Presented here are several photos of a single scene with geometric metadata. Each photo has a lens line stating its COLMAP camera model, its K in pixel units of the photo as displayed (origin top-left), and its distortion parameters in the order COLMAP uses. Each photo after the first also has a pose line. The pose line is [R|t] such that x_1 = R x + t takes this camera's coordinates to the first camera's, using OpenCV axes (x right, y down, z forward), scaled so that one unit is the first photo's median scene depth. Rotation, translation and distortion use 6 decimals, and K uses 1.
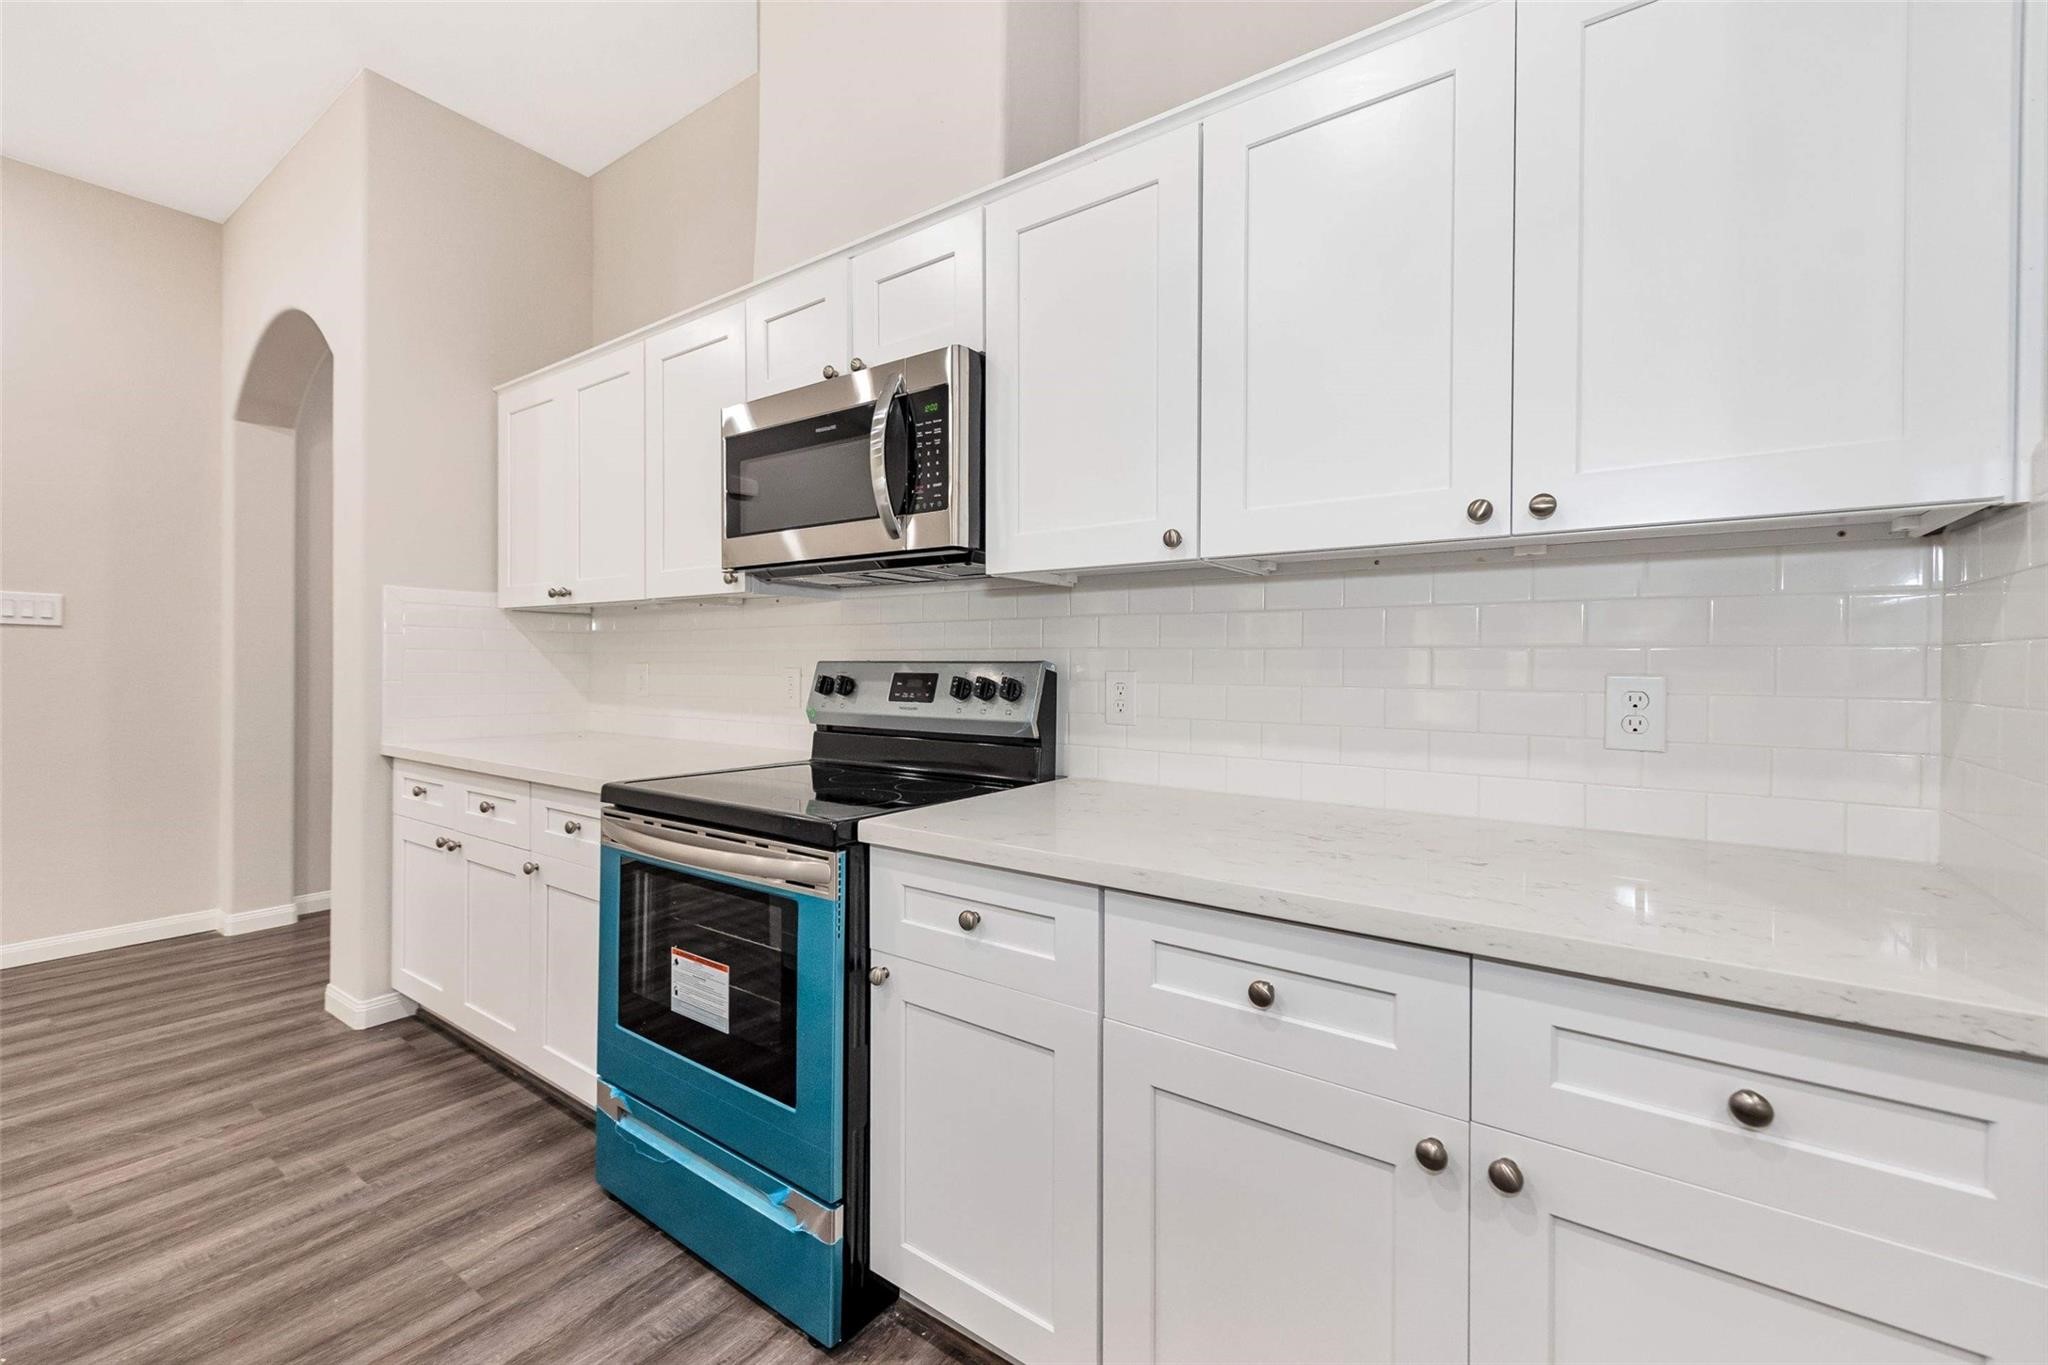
lens RADIAL K [[829.5, 0, 1018.8], [0, 829.5, 669.7], [0, 0, 1]] dist [0.001712, 0.000089]
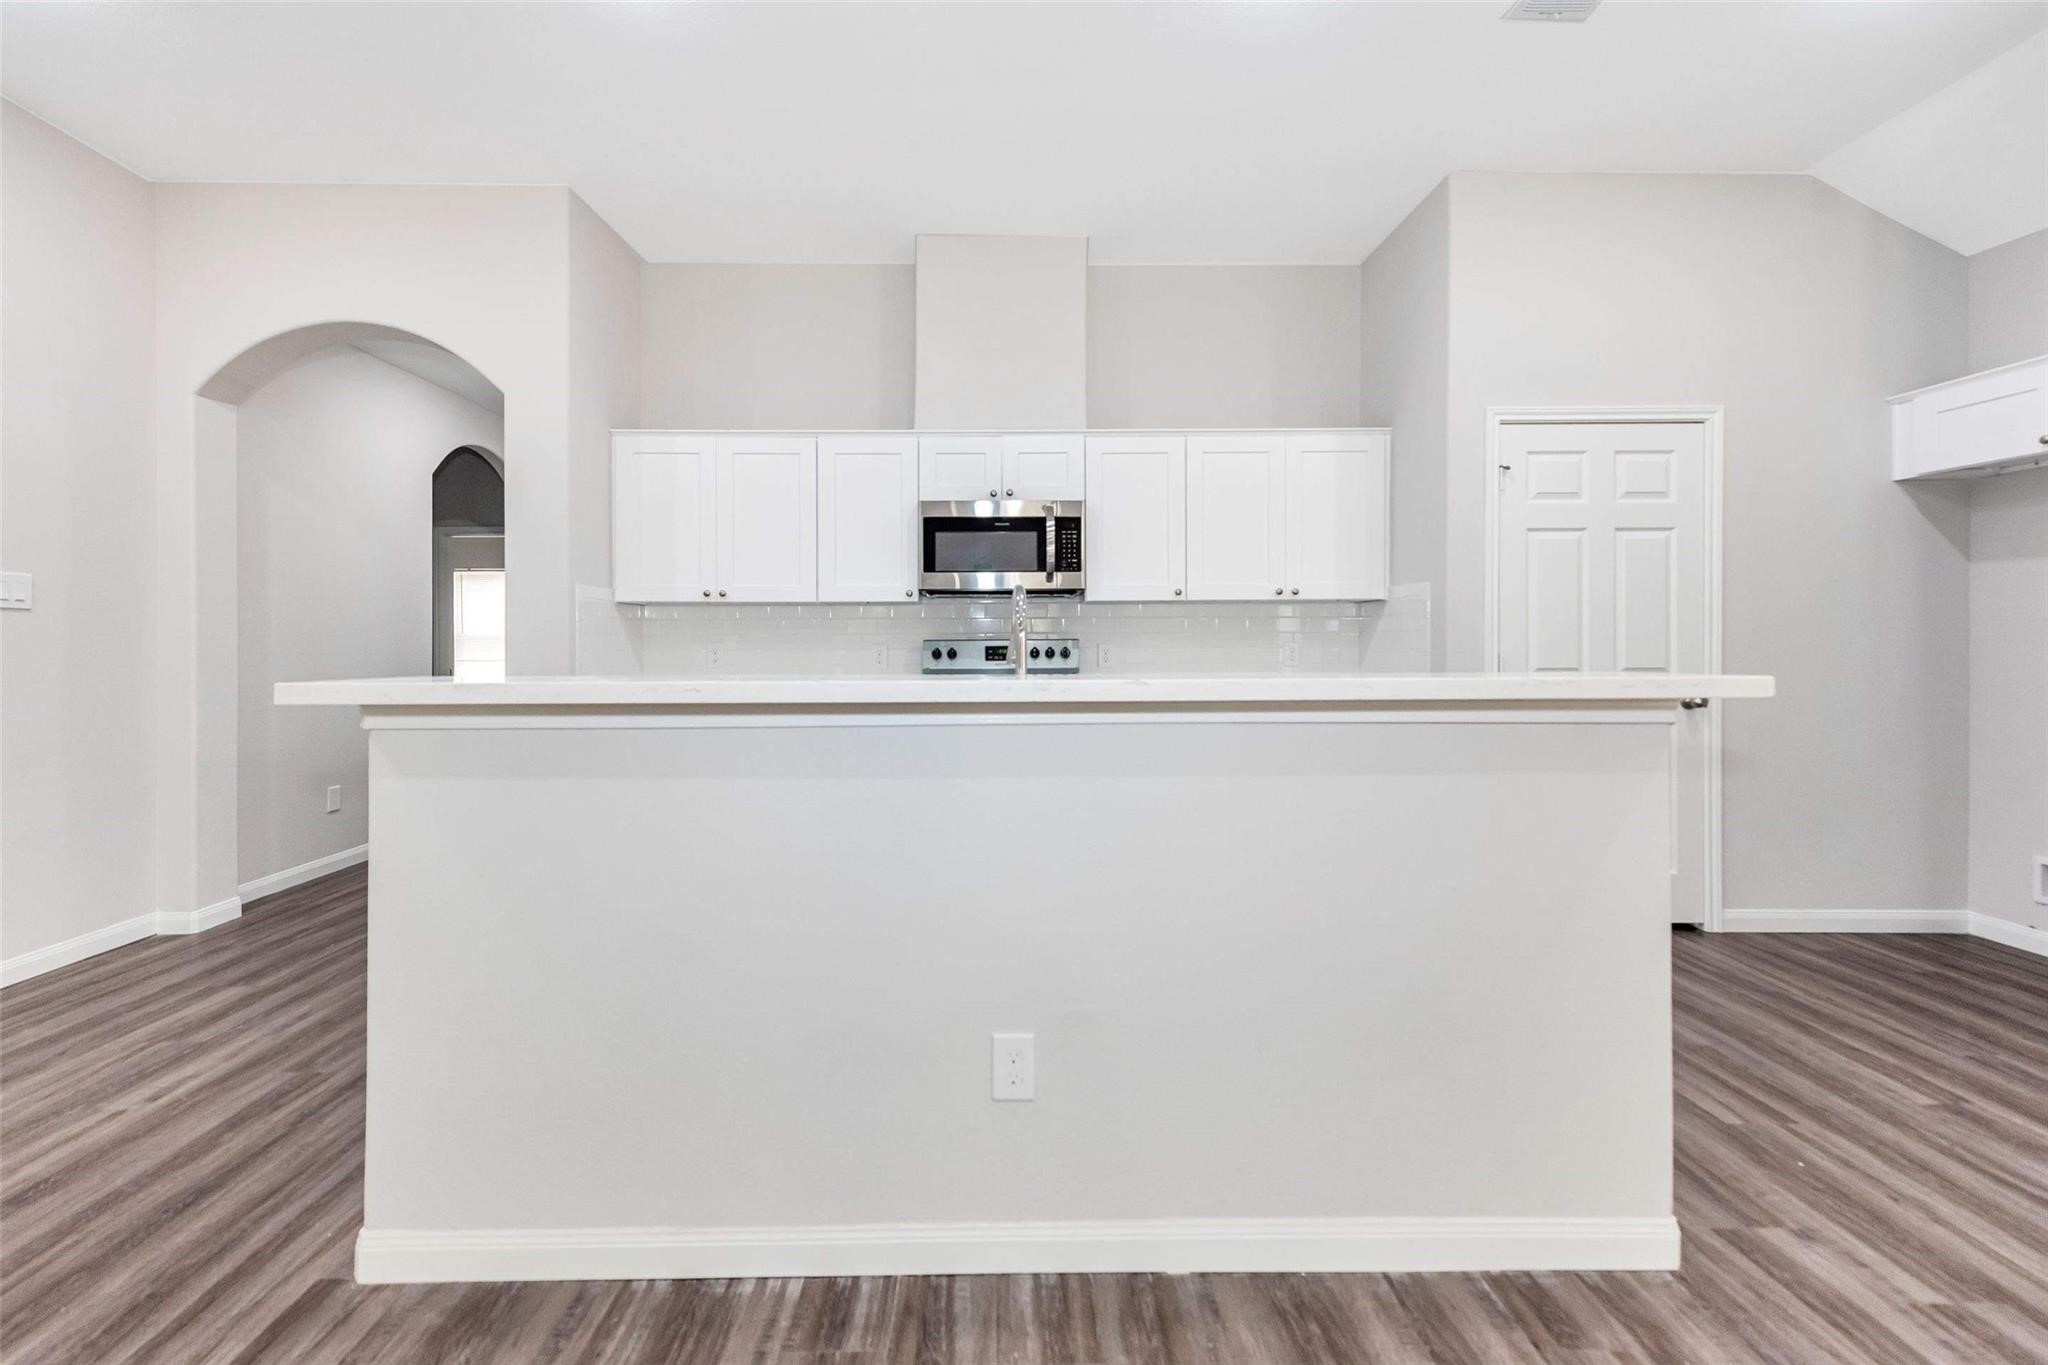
lens RADIAL K [[830.0, 0, 1018.9], [0, 830.0, 638.9], [0, 0, 1]] dist [0.000343, 0.000046]
pose [[0.800937, -0.007544, 0.598702, -1.278110], [0.012626, 0.999911, -0.004292, -0.003859], [-0.598616, 0.010996, 0.800961, -0.570054]]
